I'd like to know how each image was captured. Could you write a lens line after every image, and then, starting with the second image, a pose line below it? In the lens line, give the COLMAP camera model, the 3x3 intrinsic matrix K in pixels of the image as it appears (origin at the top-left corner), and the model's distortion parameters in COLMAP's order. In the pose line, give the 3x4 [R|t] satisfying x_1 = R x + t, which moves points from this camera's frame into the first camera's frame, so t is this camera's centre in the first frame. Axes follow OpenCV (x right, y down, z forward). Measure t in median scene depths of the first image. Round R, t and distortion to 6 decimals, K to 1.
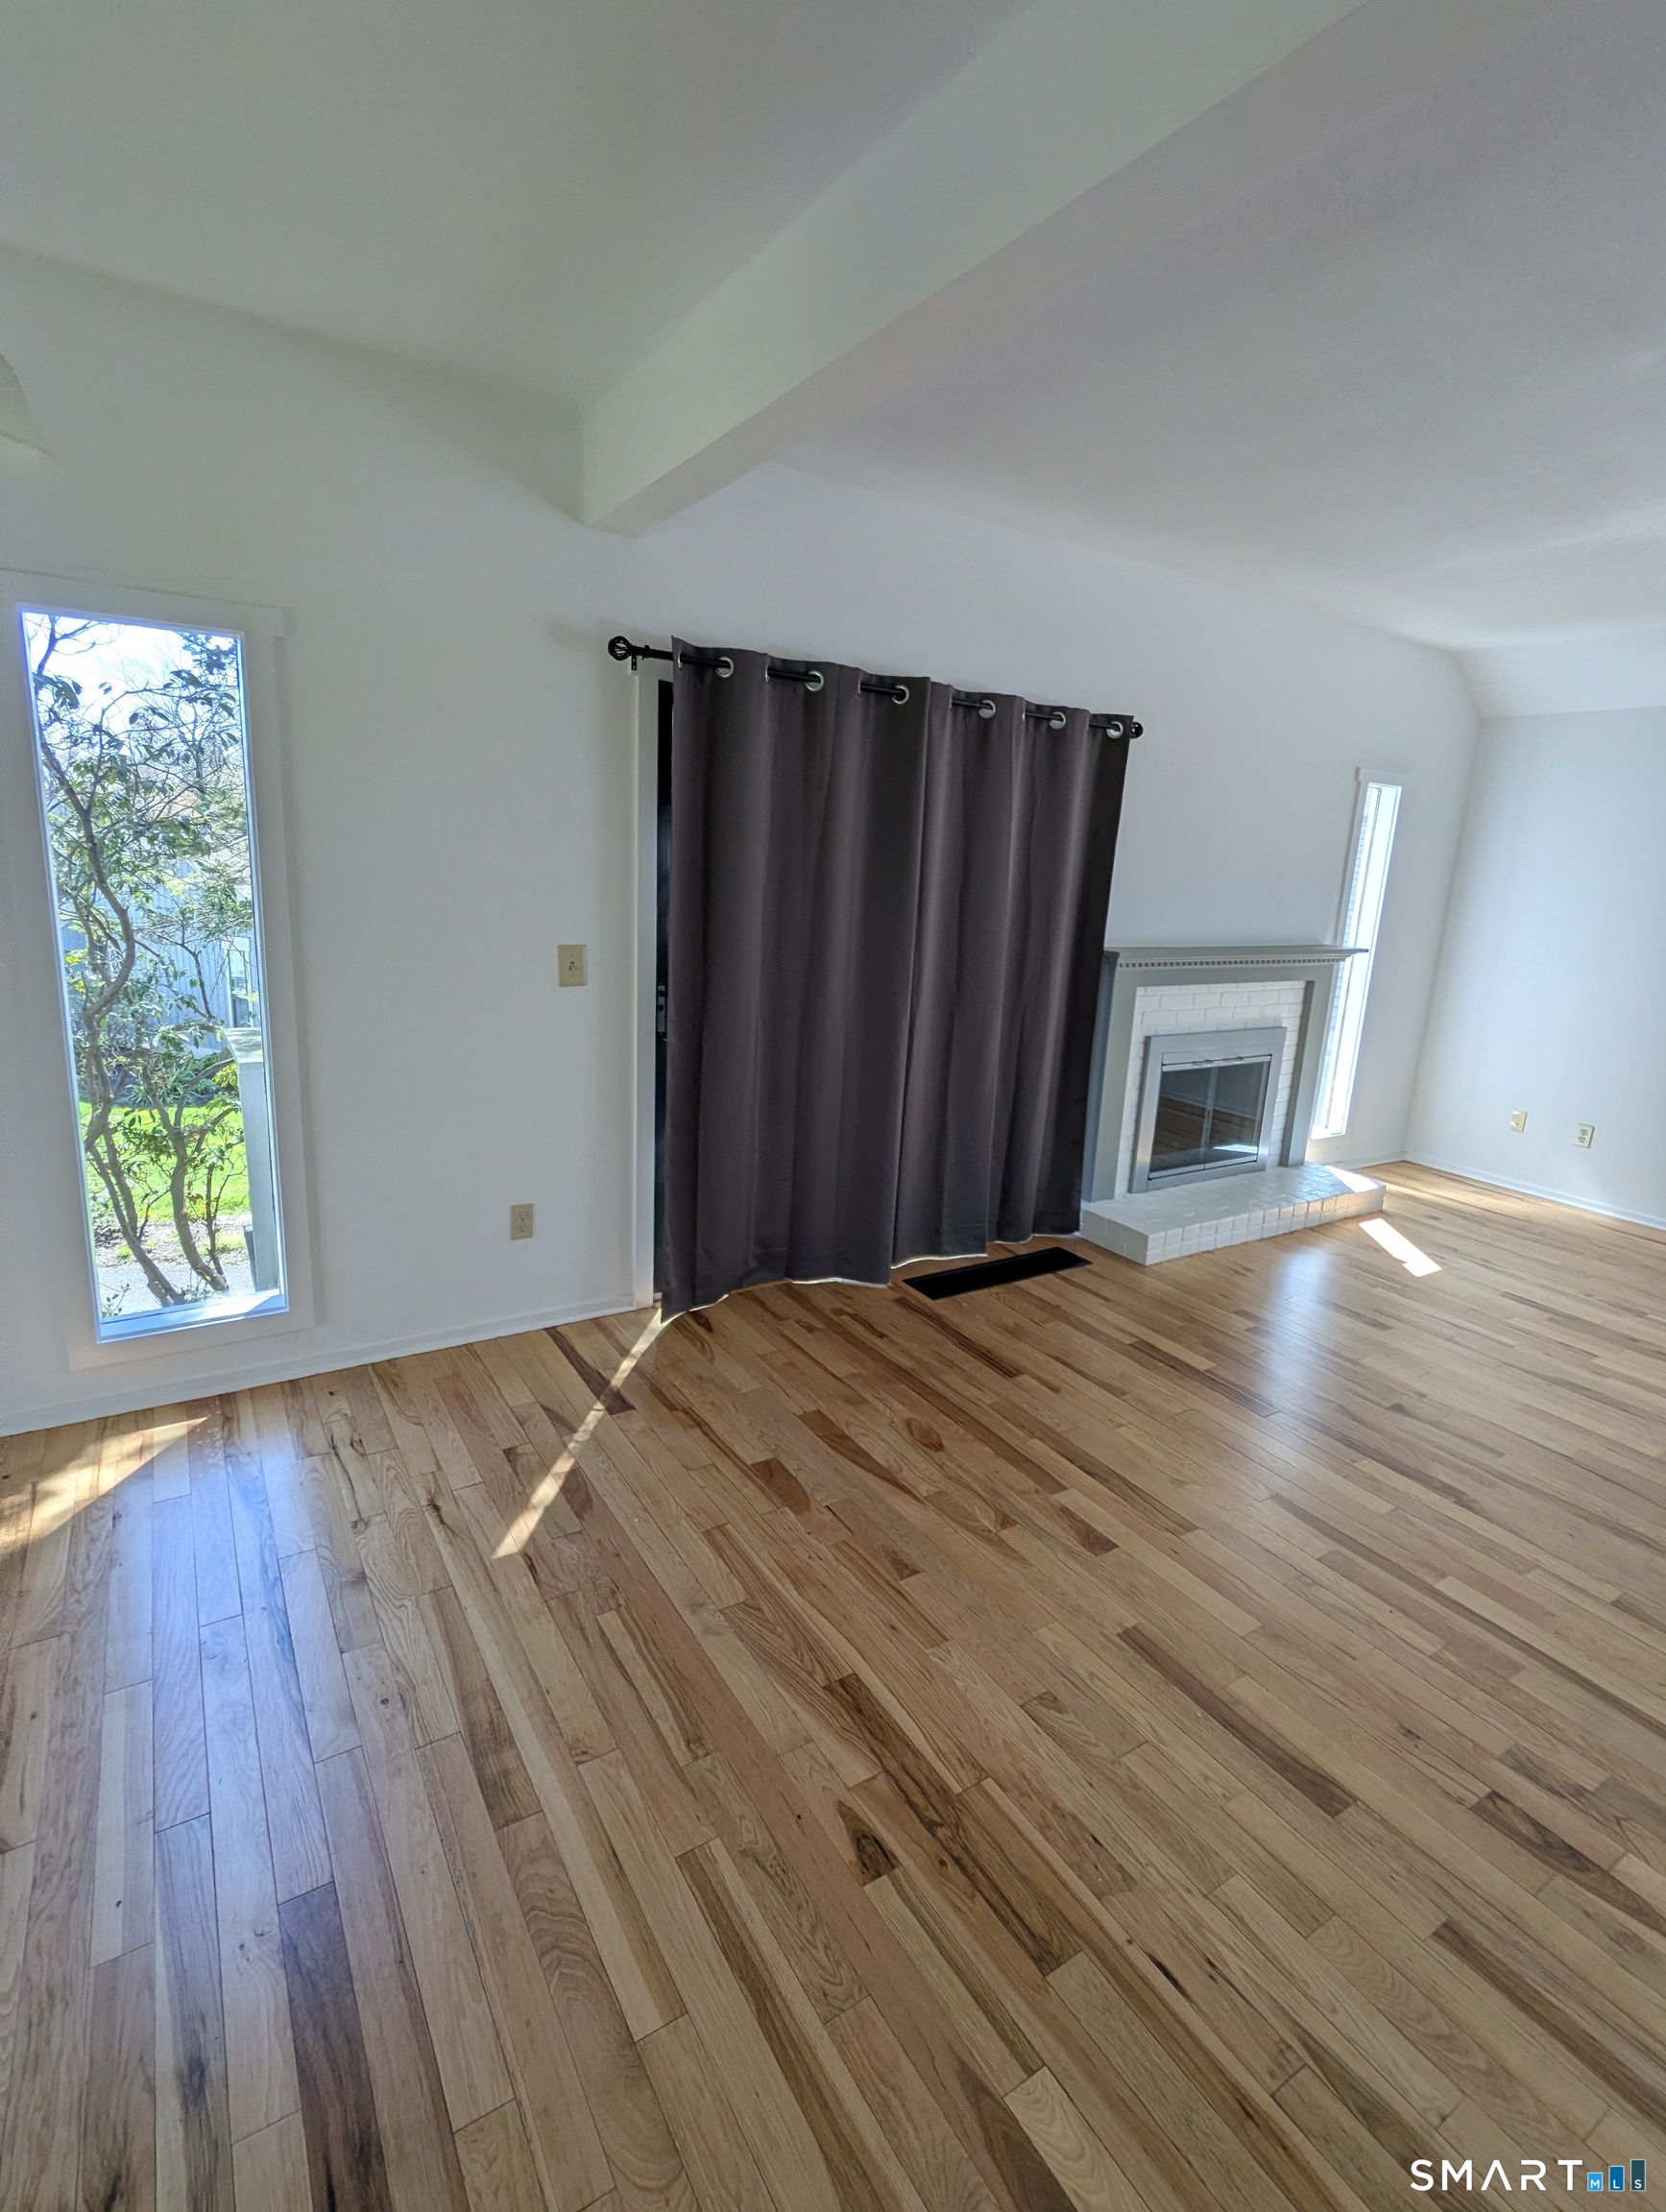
lens RADIAL K [[1049.7, 0, 832.4], [0, 1049.7, 1098.7], [0, 0, 1]] dist [0.000842, -0.000539]
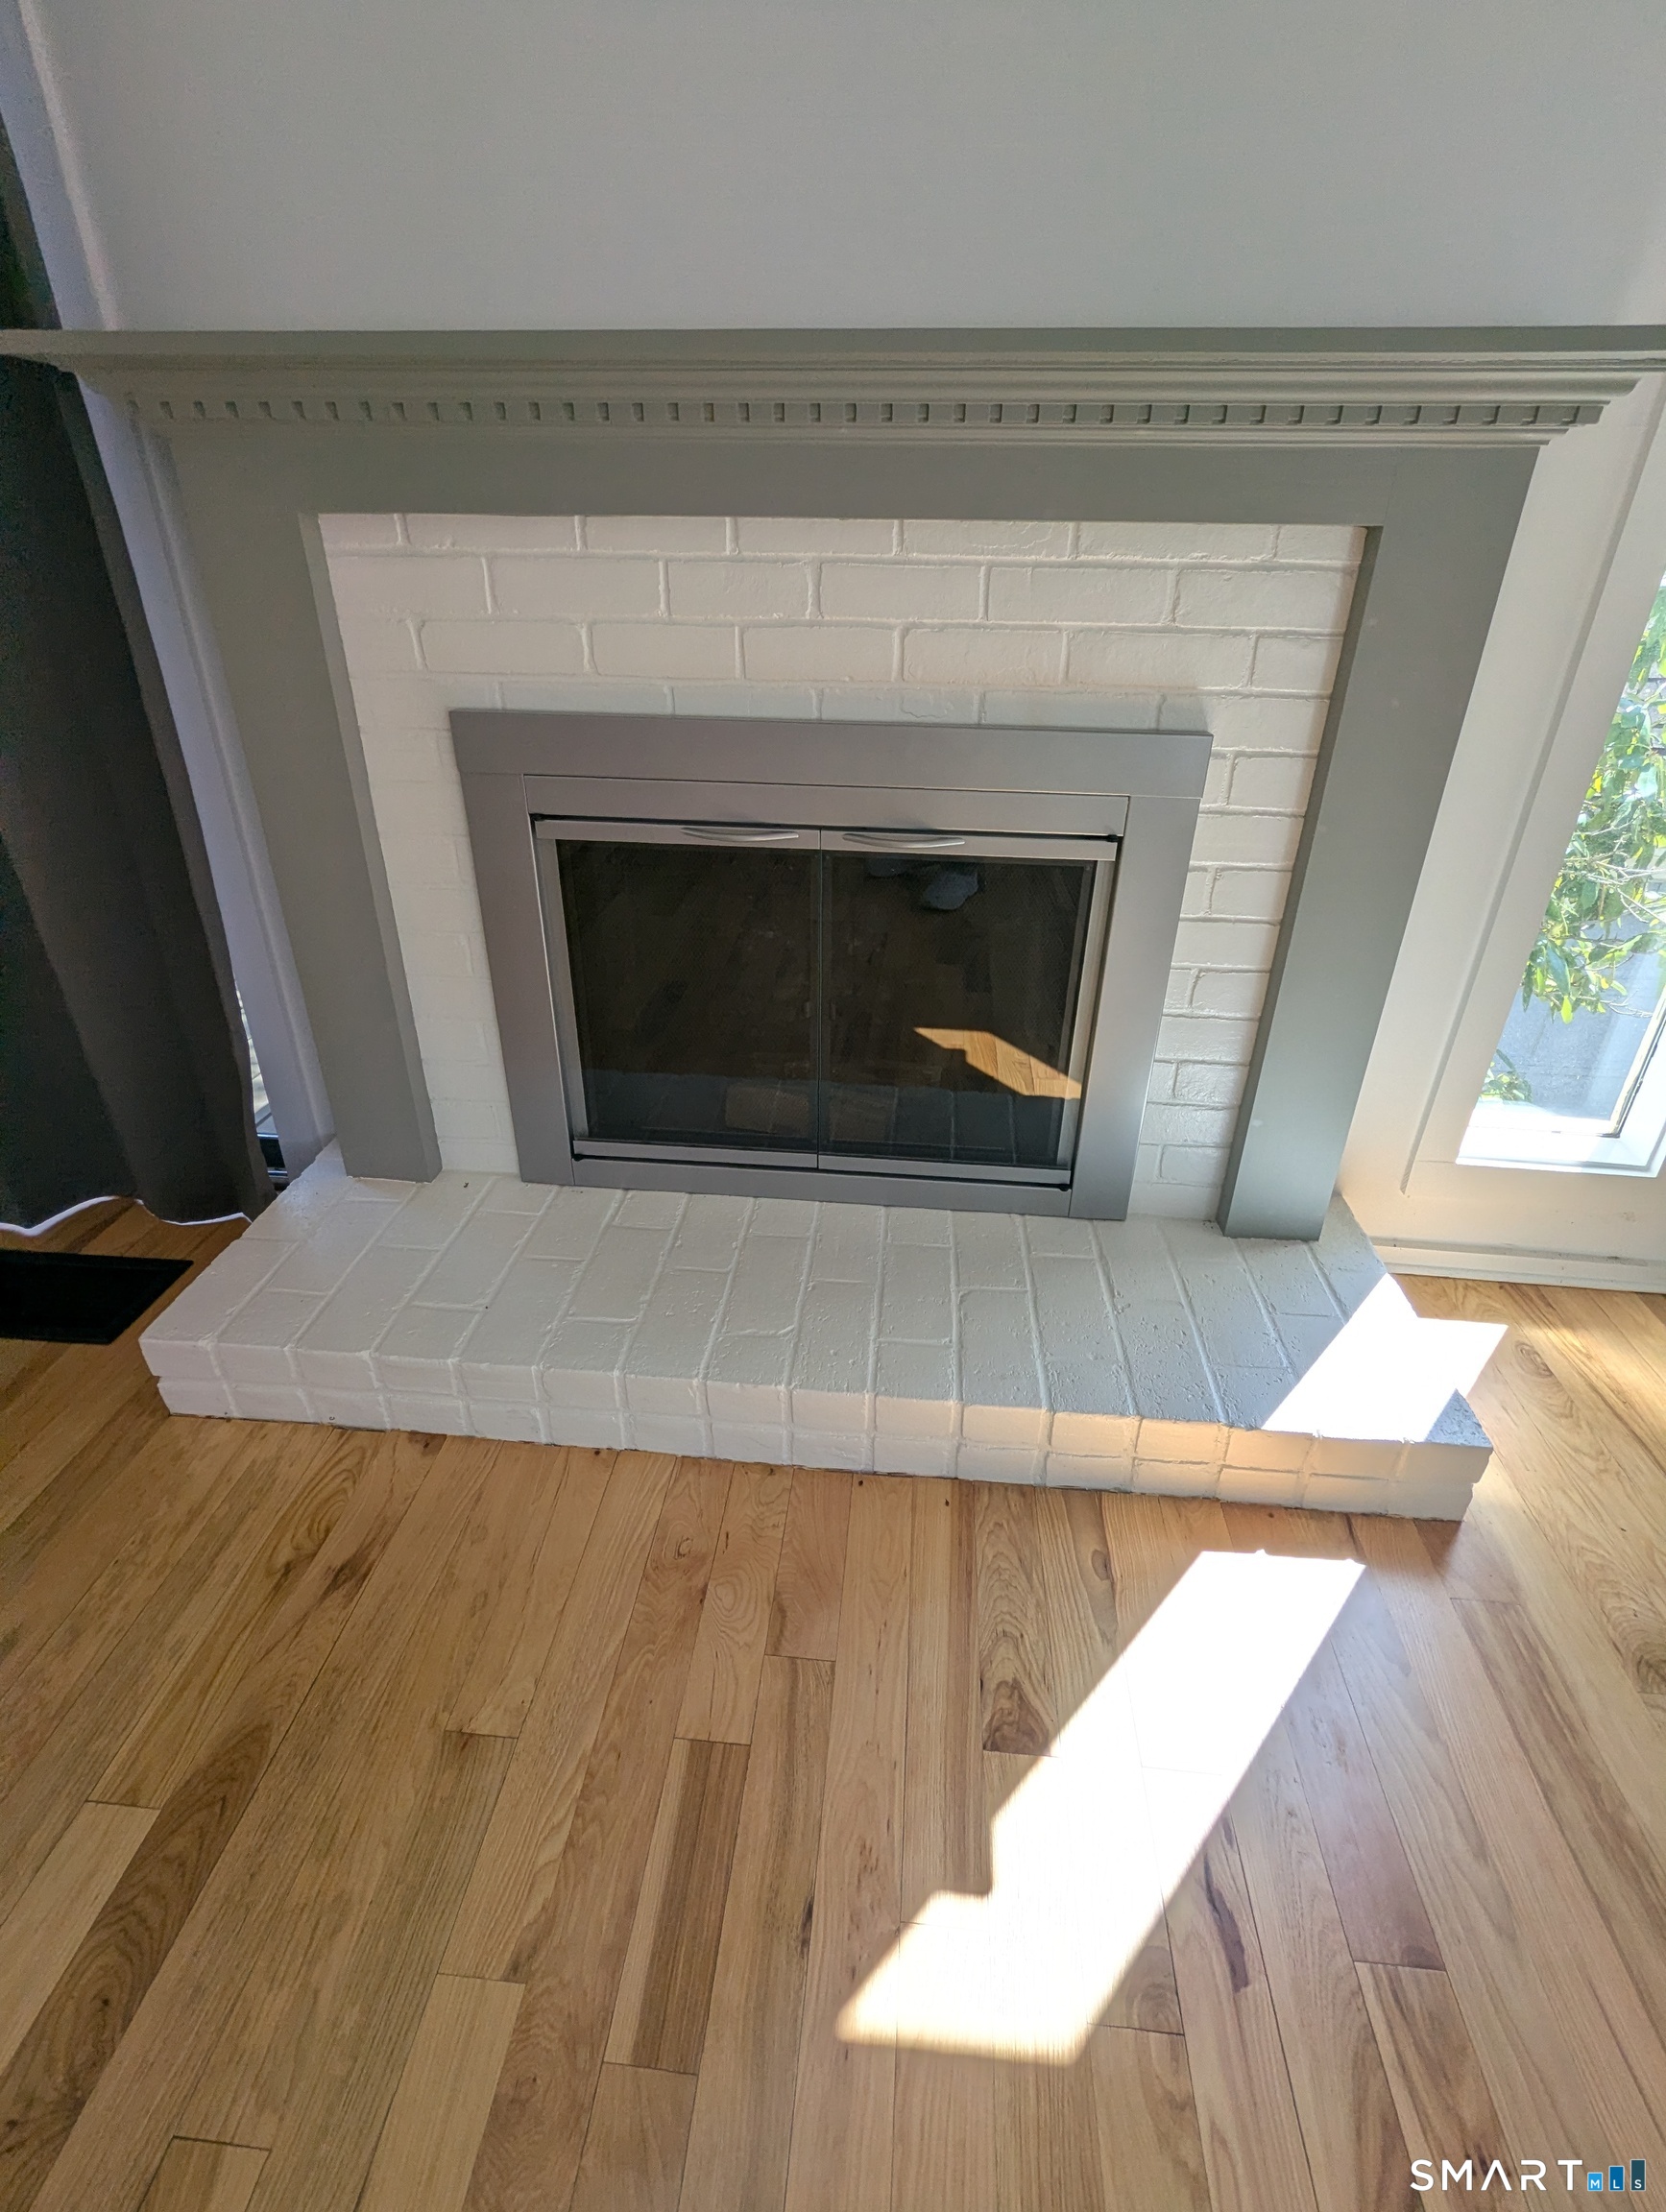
lens RADIAL K [[1049.7, 0, 838.5], [0, 1049.7, 1095.0], [0, 0, 1]] dist [0.000842, -0.000539]
pose [[0.796425, 0.246977, -0.552006, 0.784437], [-0.114304, 0.957827, 0.263632, -0.061260], [0.593837, -0.146867, 0.791068, 1.100208]]
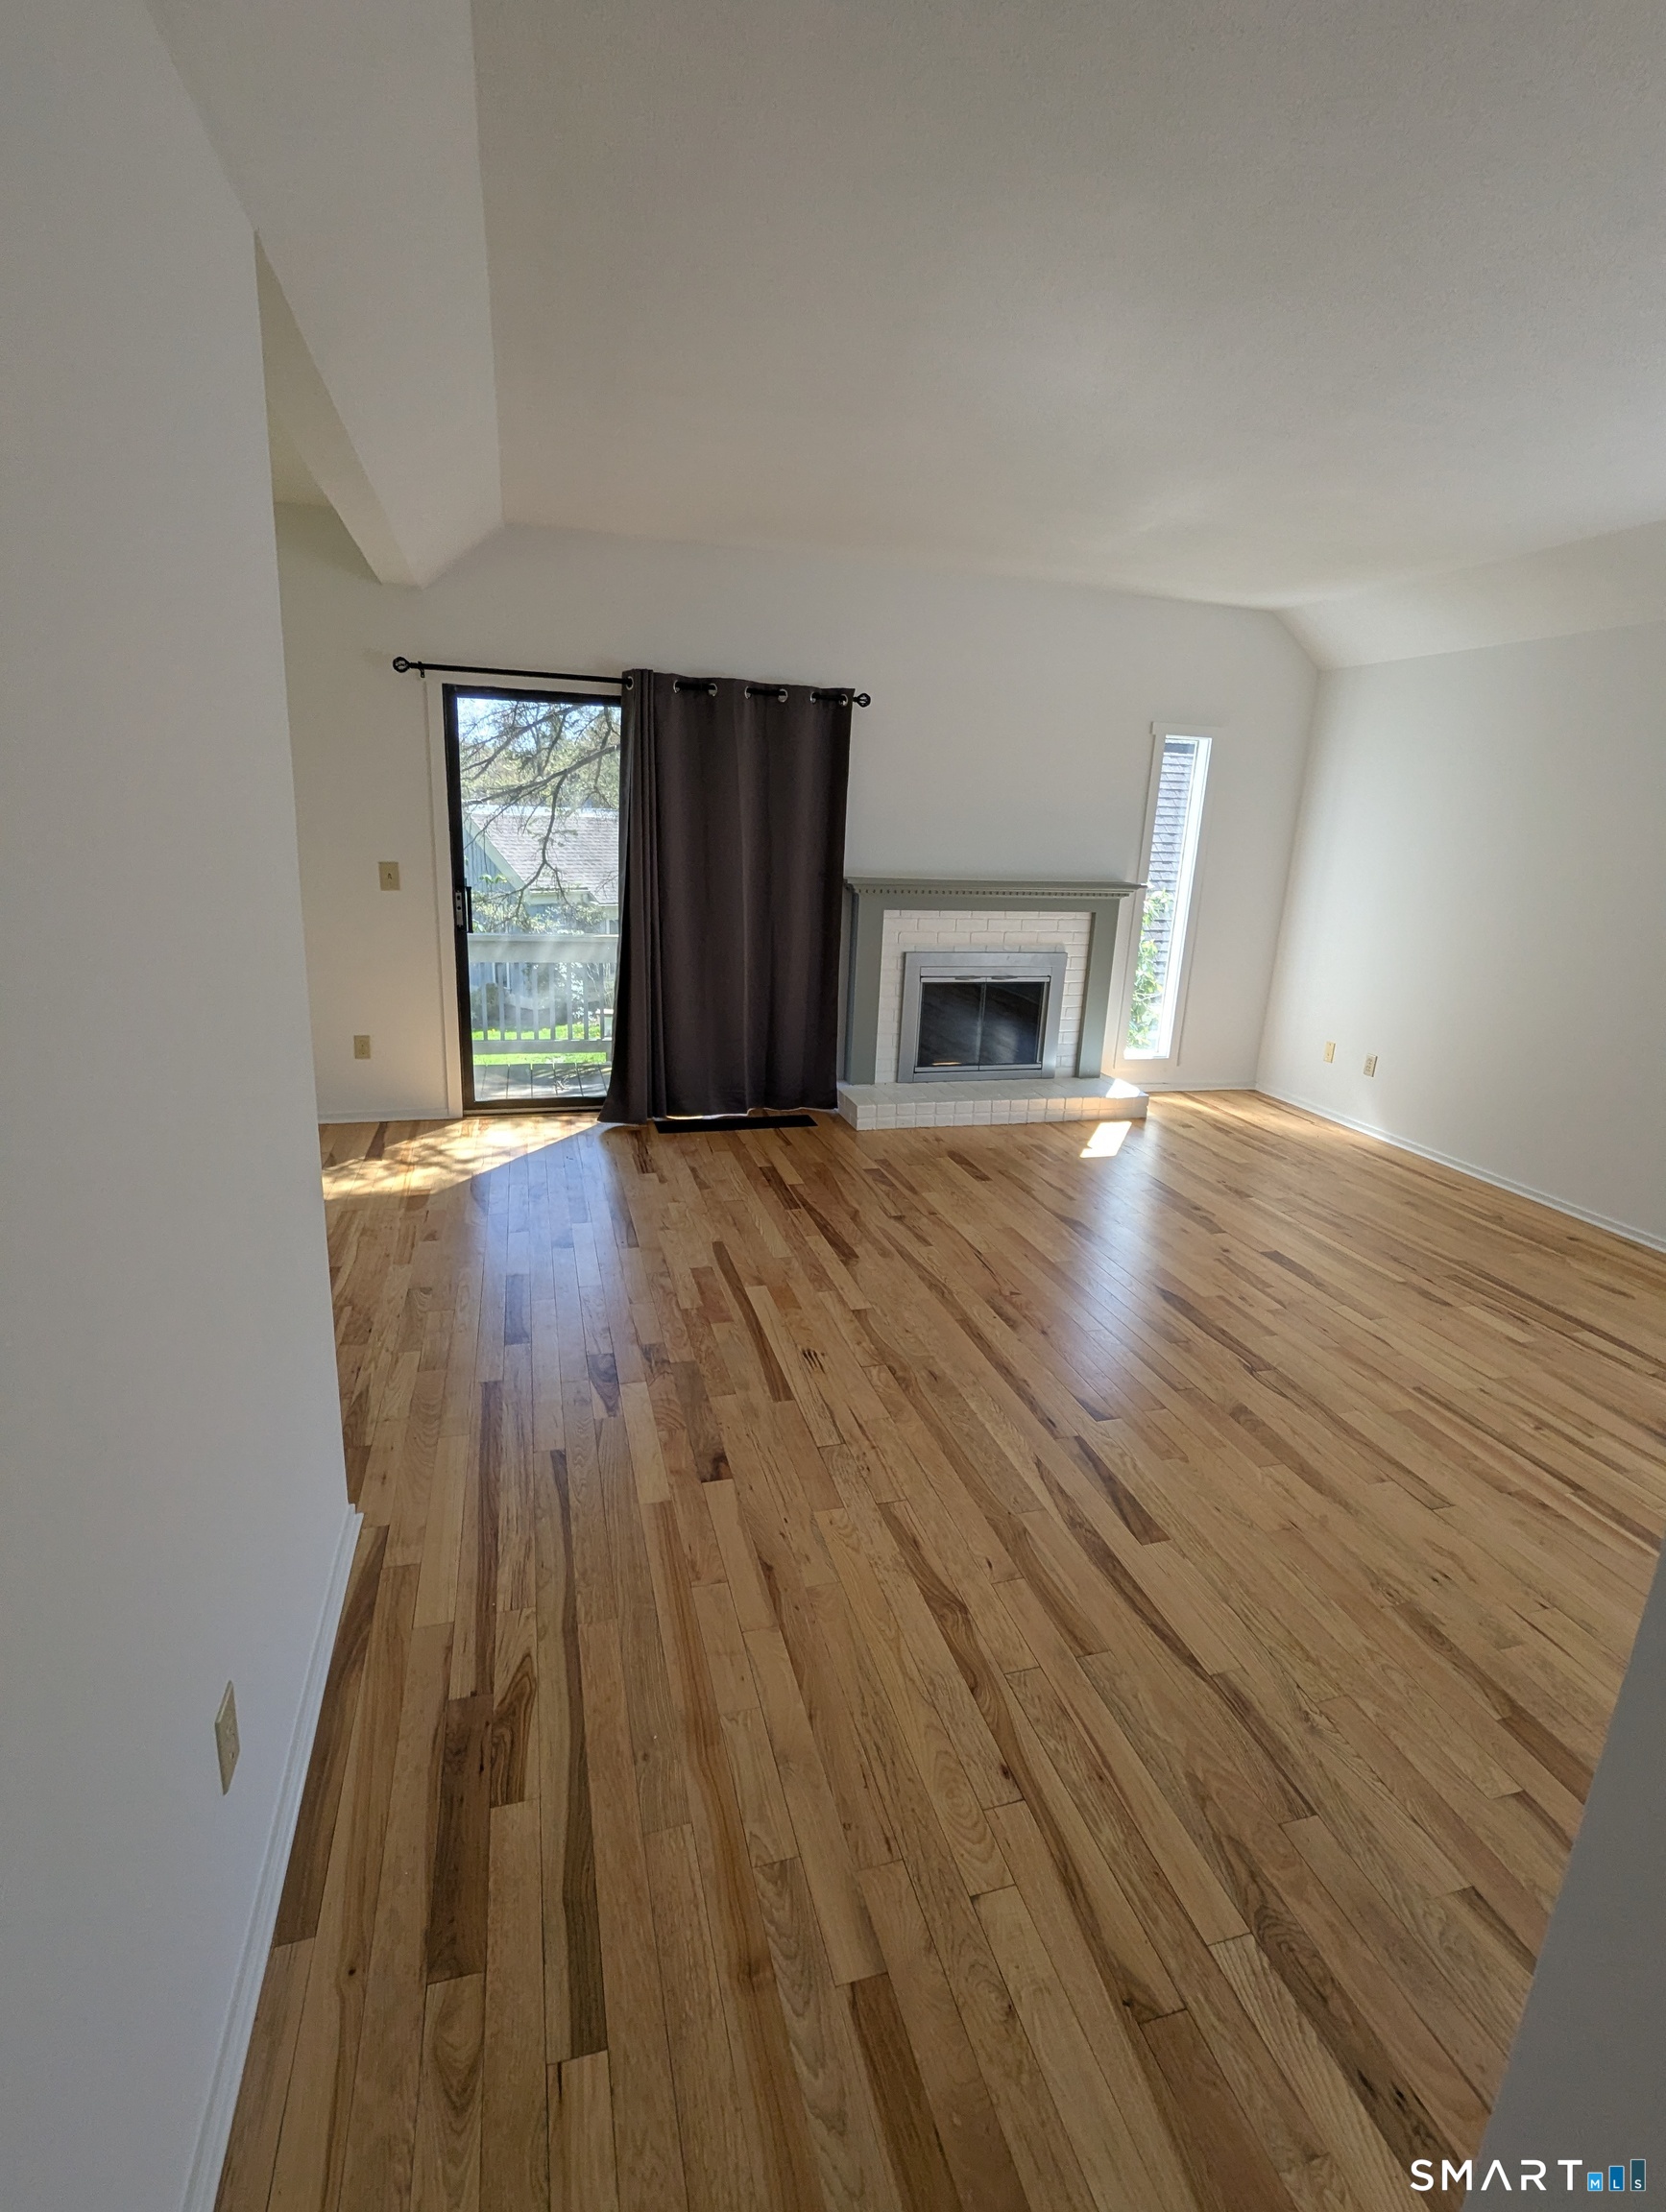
lens RADIAL K [[1049.7, 0, 823.6], [0, 1049.7, 1097.4], [0, 0, 1]] dist [0.000842, -0.000539]
pose [[0.958356, 0.063014, -0.278536, 0.762030], [-0.056541, 0.997912, 0.031221, 0.103621], [0.279922, -0.014172, 0.959918, -0.269638]]
